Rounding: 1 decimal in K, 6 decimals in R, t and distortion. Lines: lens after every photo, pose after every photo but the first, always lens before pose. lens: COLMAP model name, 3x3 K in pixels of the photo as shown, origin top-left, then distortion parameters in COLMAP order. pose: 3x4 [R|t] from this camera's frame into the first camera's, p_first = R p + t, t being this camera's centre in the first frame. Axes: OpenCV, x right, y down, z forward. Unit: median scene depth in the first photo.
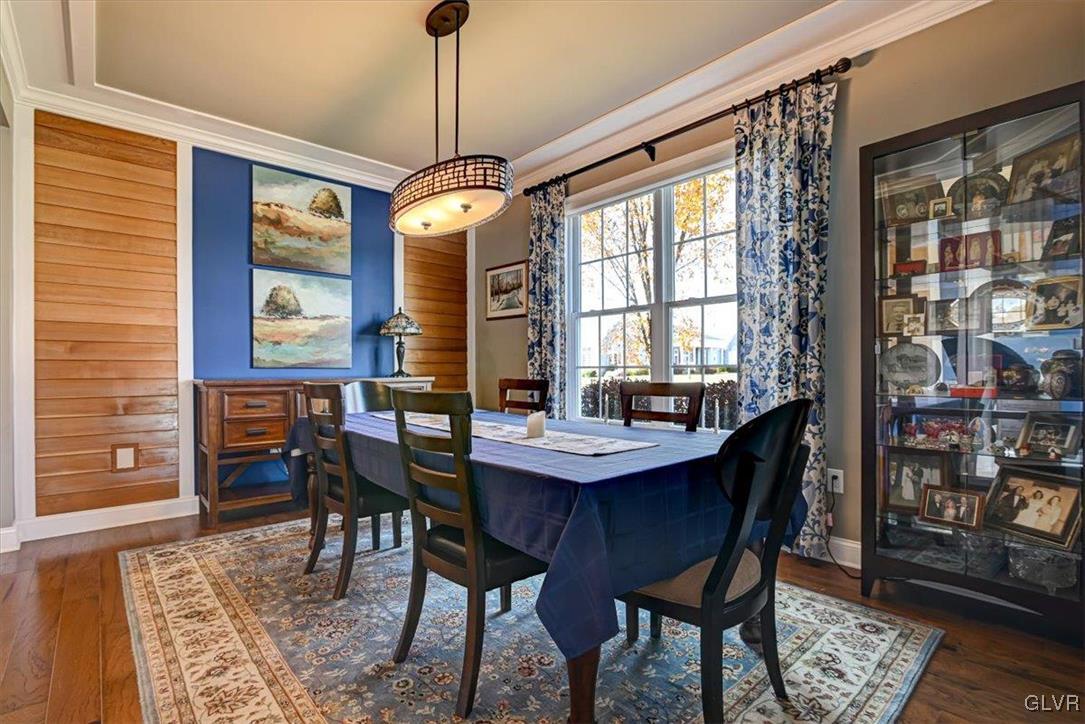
lens RADIAL K [[499.4, 0, 537.3], [0, 499.4, 371.4], [0, 0, 1]] dist [-0.017880, 0.001537]
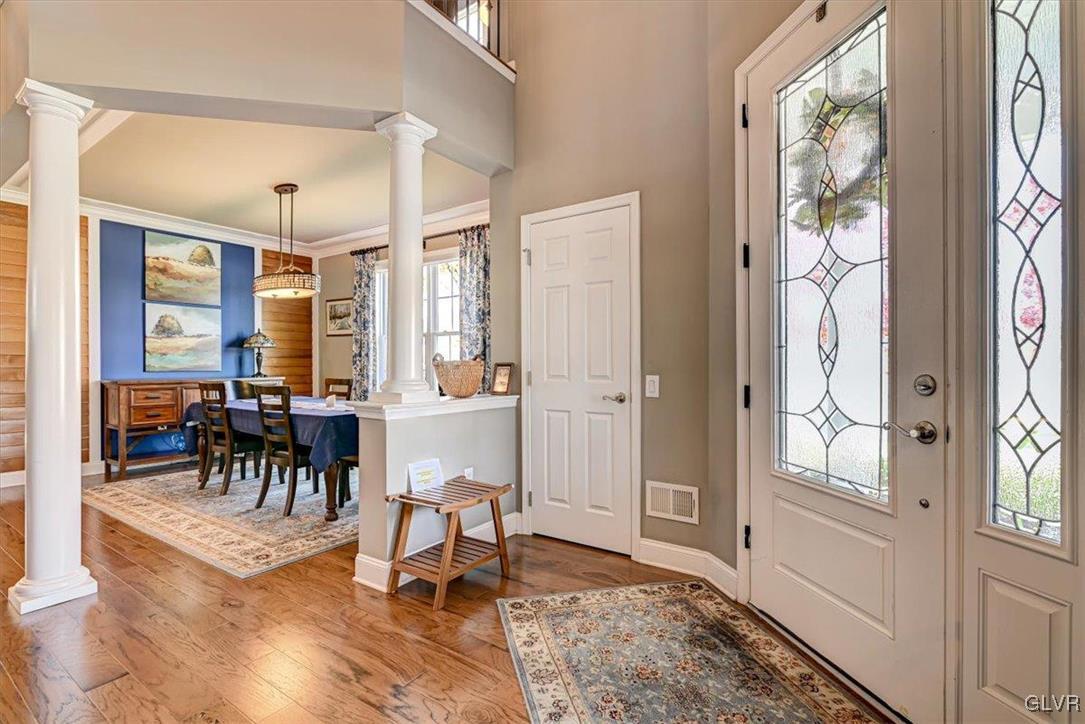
lens RADIAL K [[499.4, 0, 550.0], [0, 499.4, 366.3], [0, 0, 1]] dist [-0.017880, 0.001537]
pose [[0.966333, -0.001202, 0.257294, 0.204458], [0.001207, 0.999999, 0.000136, -0.023113], [-0.257294, 0.000179, 0.966333, -0.731177]]
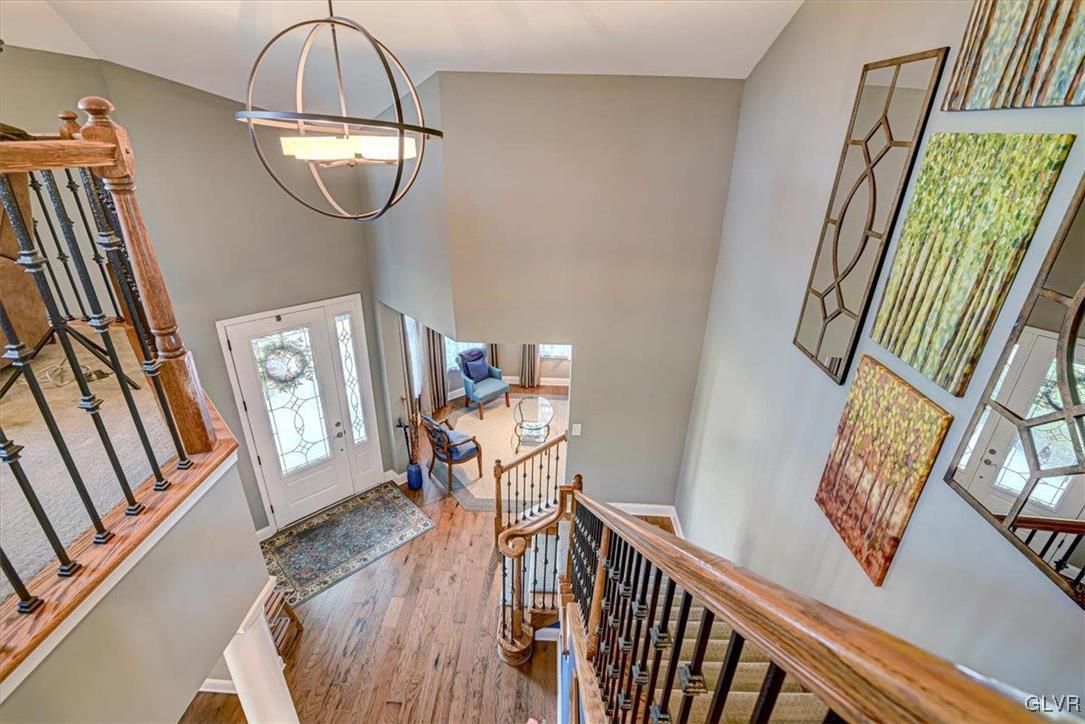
lens RADIAL K [[499.4, 0, 543.4], [0, 499.4, 373.1], [0, 0, 1]] dist [-0.017880, 0.001537]
pose [[-0.729404, -0.315557, 0.606954, -0.798708], [-0.024390, 0.898684, 0.437918, -0.878560], [-0.683648, 0.304615, -0.663201, 0.153371]]
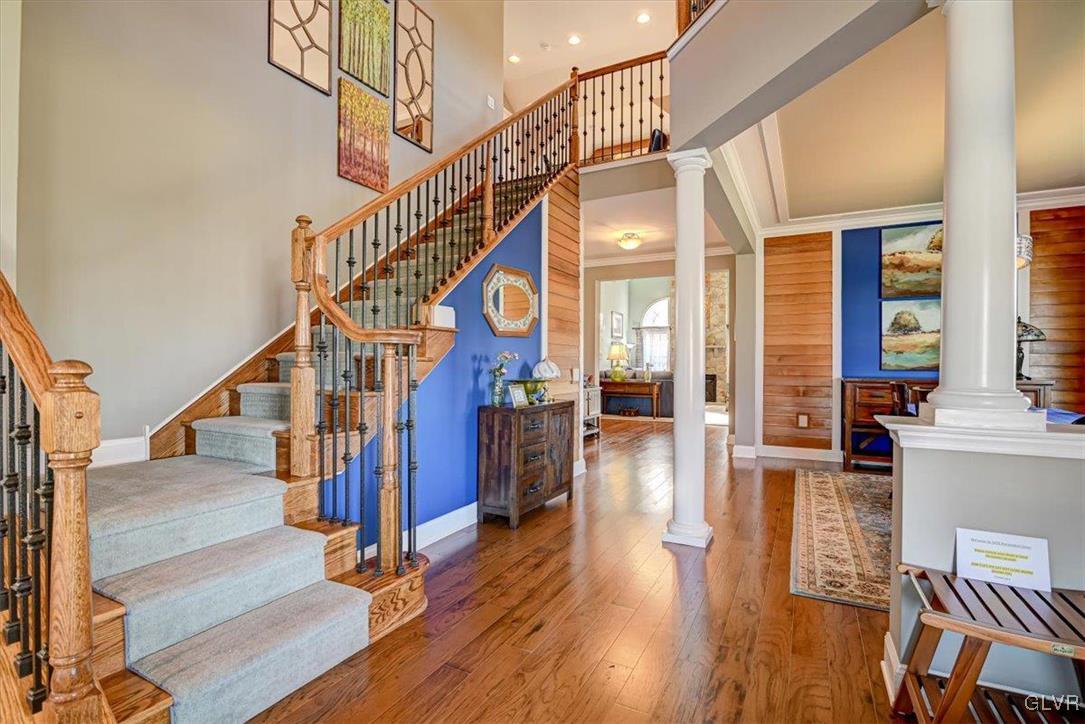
lens RADIAL K [[499.4, 0, 539.2], [0, 499.4, 370.9], [0, 0, 1]] dist [-0.017880, 0.001537]
pose [[0.342679, 0.015976, -0.939317, 0.472241], [-0.005219, 0.999872, 0.015102, -0.023217], [0.939438, -0.000273, 0.342719, -0.460644]]
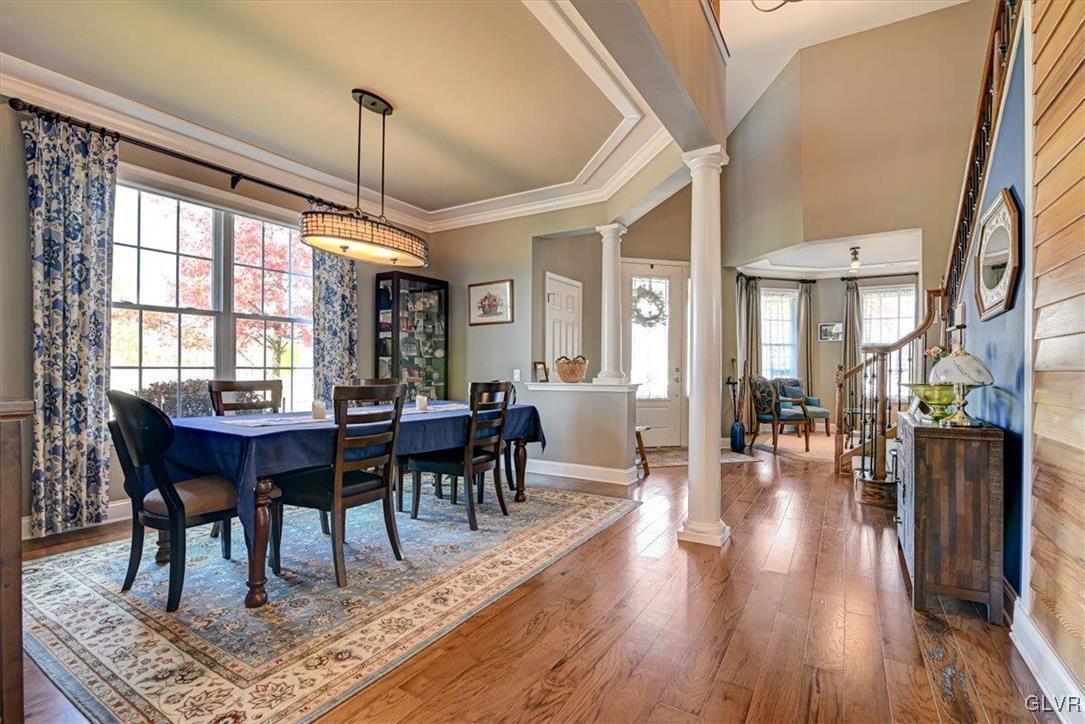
lens RADIAL K [[499.4, 0, 551.4], [0, 499.4, 372.2], [0, 0, 1]] dist [-0.017880, 0.001537]
pose [[-0.314755, 0.005084, 0.949159, -1.050628], [0.005320, 0.999979, -0.003592, 0.005674], [-0.949158, 0.003919, -0.314775, 0.651378]]
